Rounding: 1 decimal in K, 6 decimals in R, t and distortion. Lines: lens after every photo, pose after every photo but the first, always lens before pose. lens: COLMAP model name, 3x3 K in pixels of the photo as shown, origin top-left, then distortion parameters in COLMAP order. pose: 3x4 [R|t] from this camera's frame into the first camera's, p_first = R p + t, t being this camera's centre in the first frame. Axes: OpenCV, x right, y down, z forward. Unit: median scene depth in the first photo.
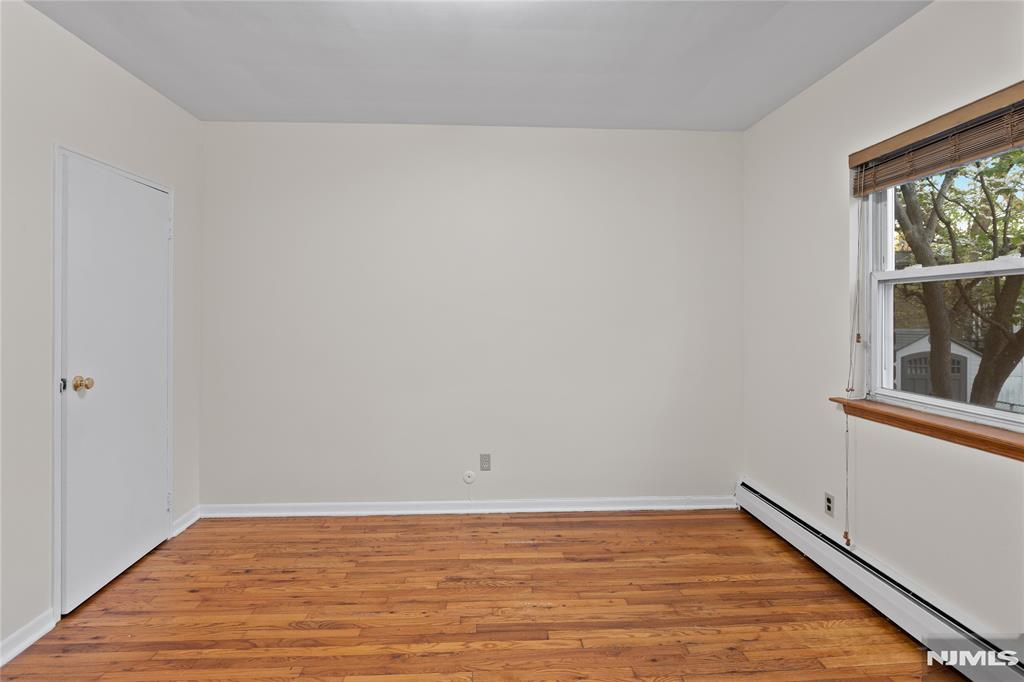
lens RADIAL K [[509.4, 0, 508.7], [0, 509.4, 308.8], [0, 0, 1]] dist [-0.001254, -0.000617]
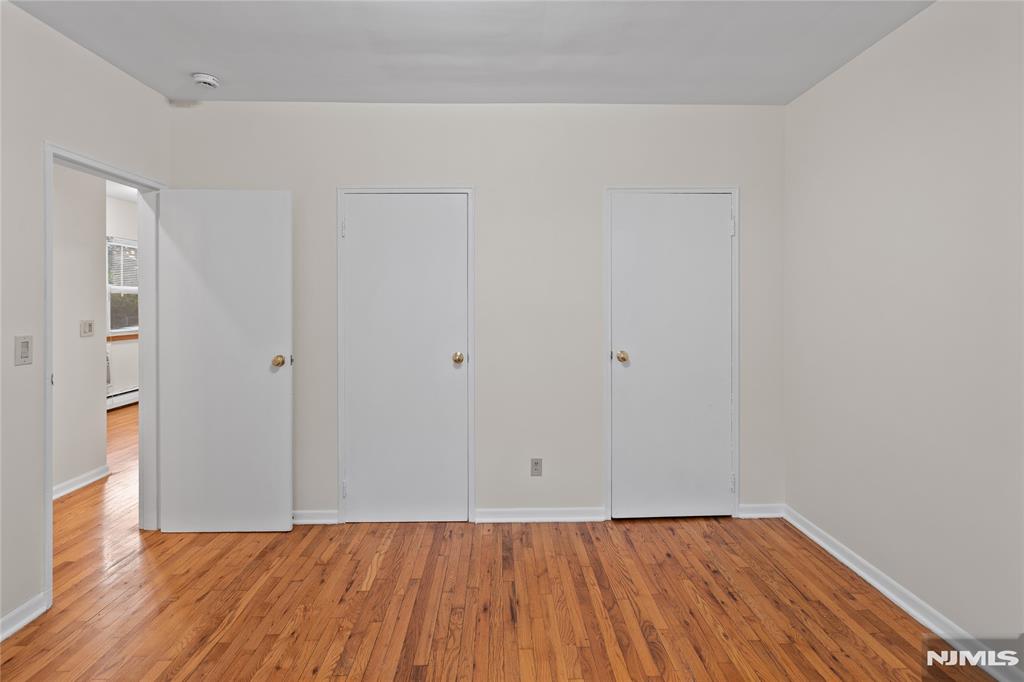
lens RADIAL K [[509.4, 0, 508.7], [0, 509.4, 308.8], [0, 0, 1]] dist [-0.001254, -0.000617]
pose [[-0.032691, 0.007374, -0.999438, 0.489536], [0.008237, 0.999941, 0.007108, 0.004353], [0.999432, -0.008000, -0.032750, 0.672905]]
